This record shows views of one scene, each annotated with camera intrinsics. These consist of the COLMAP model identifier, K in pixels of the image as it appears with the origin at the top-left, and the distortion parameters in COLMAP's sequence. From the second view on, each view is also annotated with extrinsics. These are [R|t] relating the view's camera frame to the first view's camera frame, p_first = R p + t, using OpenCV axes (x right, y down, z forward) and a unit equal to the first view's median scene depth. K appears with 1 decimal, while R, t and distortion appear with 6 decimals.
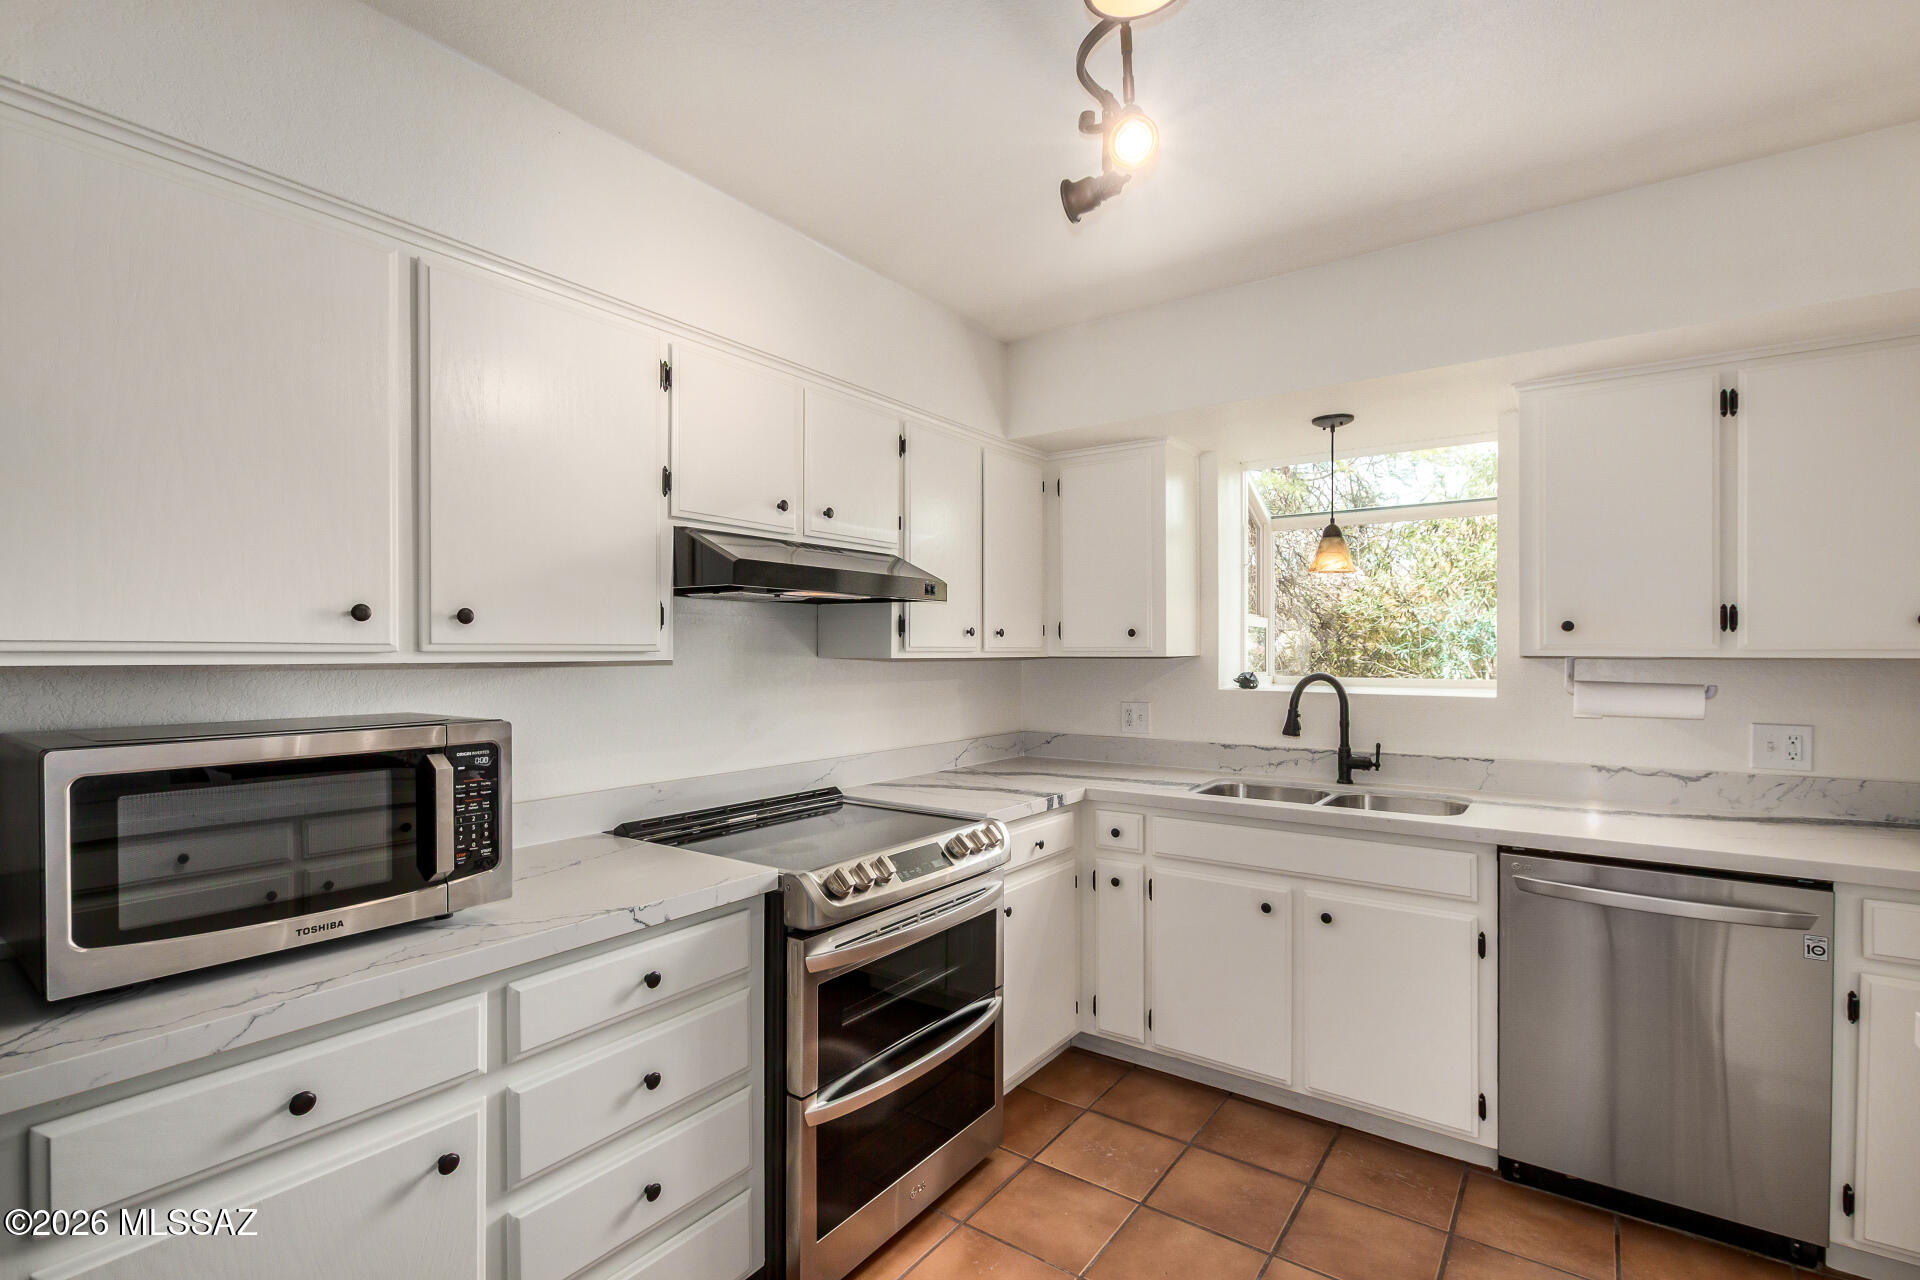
lens RADIAL K [[881.2, 0, 966.8], [0, 881.2, 653.3], [0, 0, 1]] dist [0.008494, 0.000102]
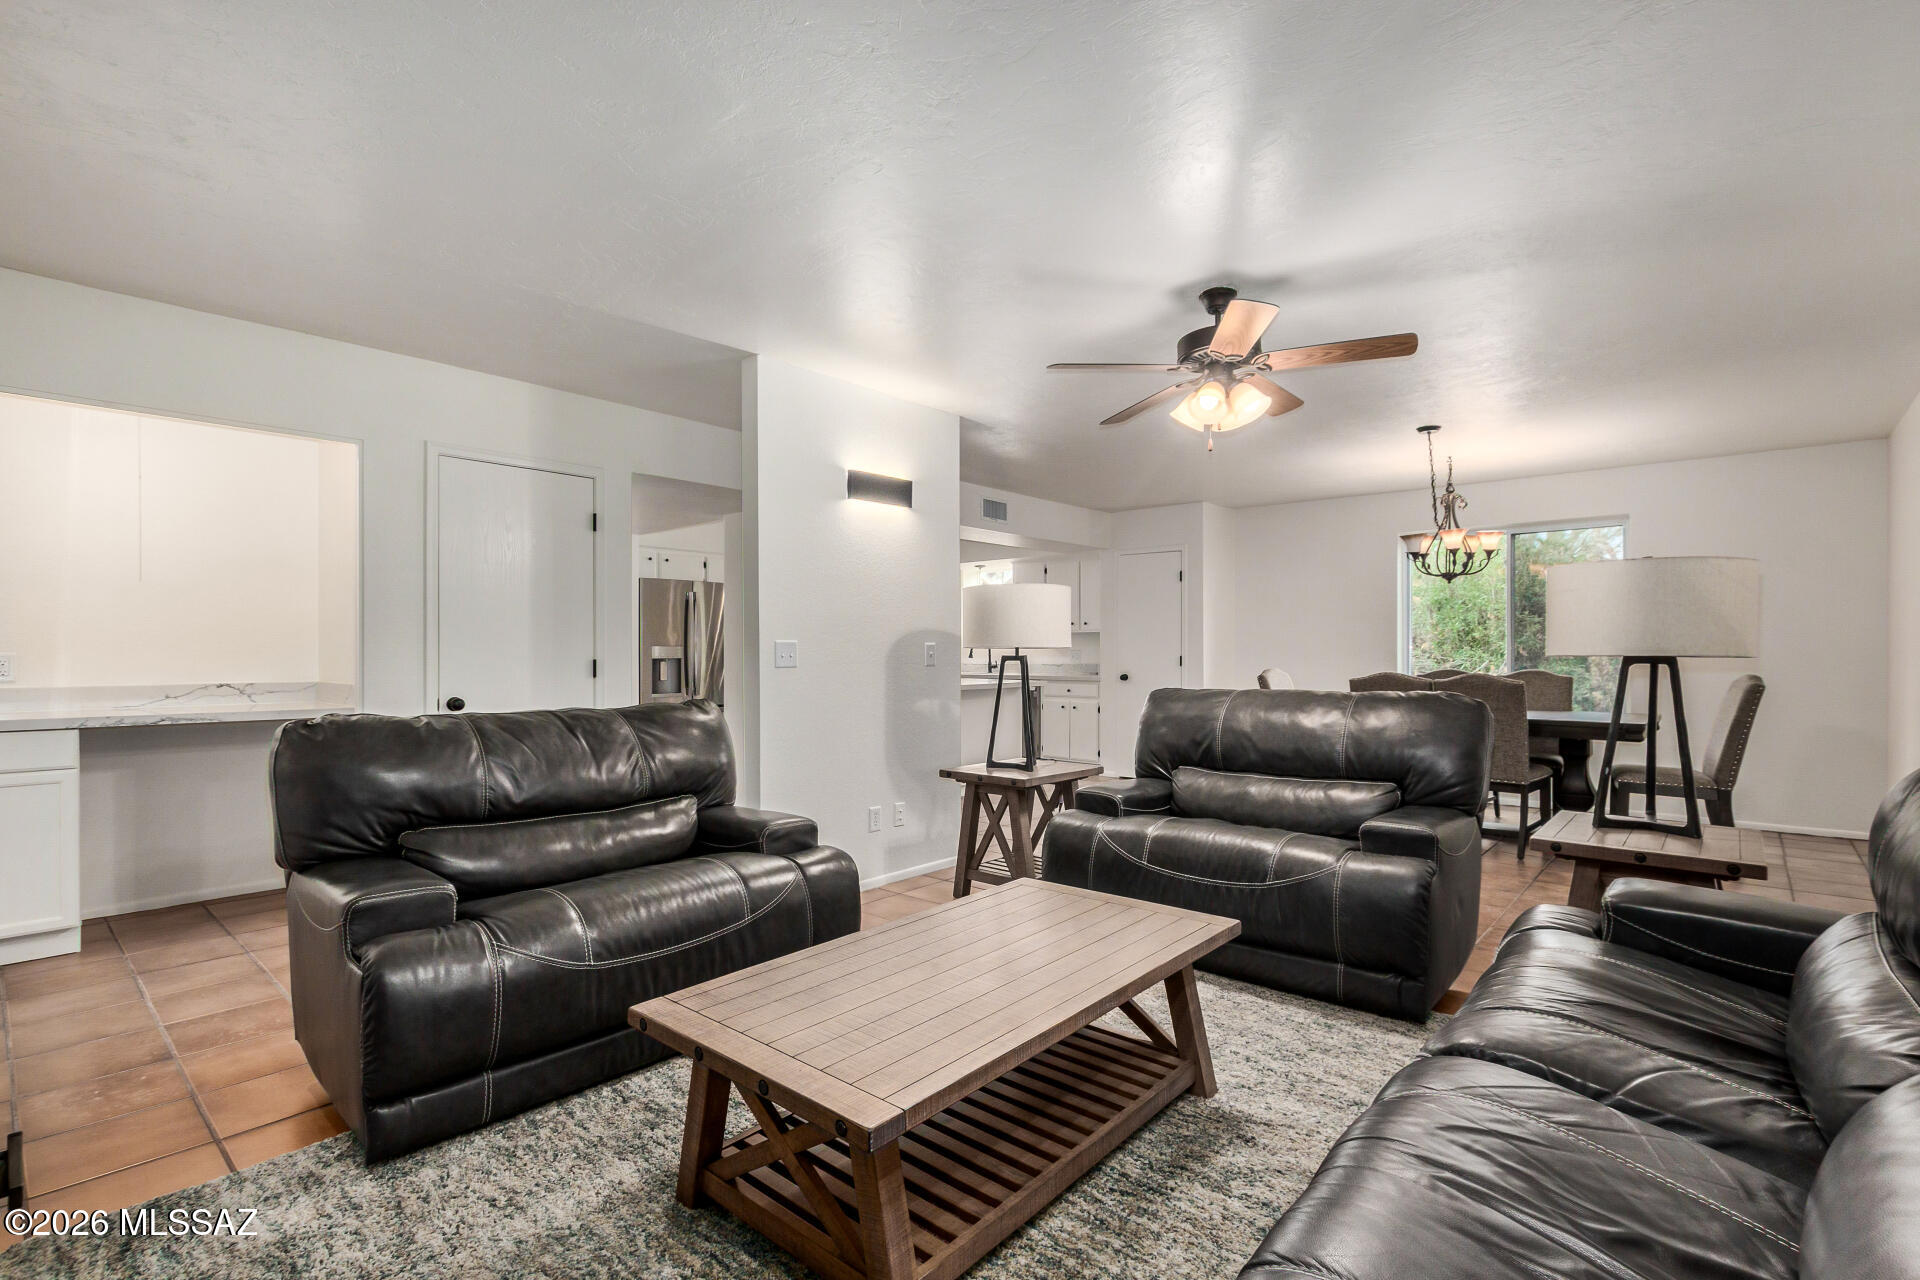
lens RADIAL K [[881.4, 0, 964.0], [0, 881.4, 651.8], [0, 0, 1]] dist [-0.000033, -0.000321]
pose [[0.995550, -0.002037, -0.094211, 0.808342], [0.002176, 0.999997, 0.001374, 0.079323], [0.094208, -0.001573, 0.995551, -2.897759]]
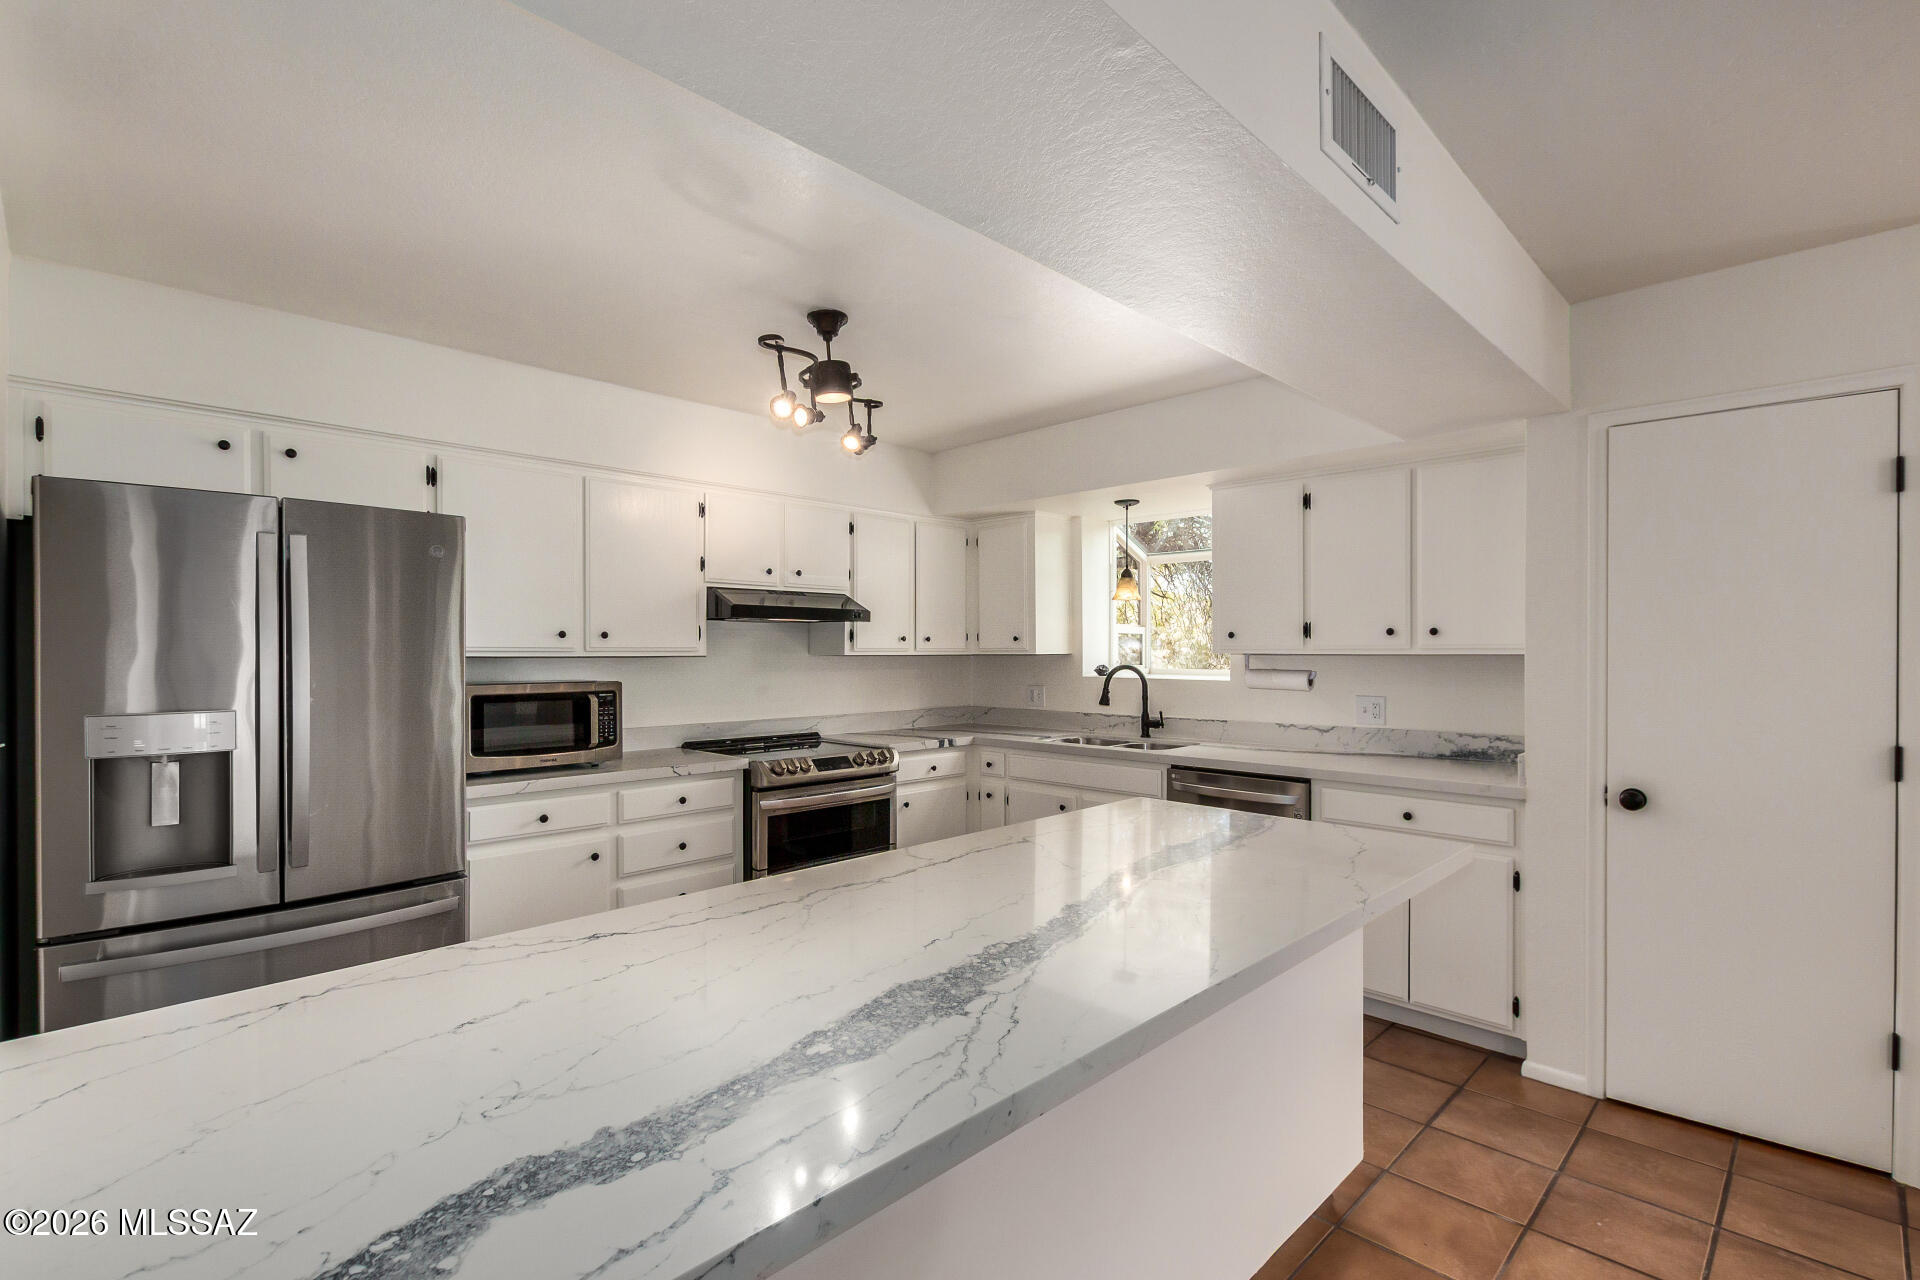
lens RADIAL K [[881.4, 0, 964.0], [0, 881.4, 651.8], [0, 0, 1]] dist [-0.000033, -0.000321]
pose [[0.987091, -0.000347, -0.160161, 0.455973], [0.000057, 0.999998, -0.001813, 0.003073], [0.160161, 0.001780, 0.987089, -0.698942]]
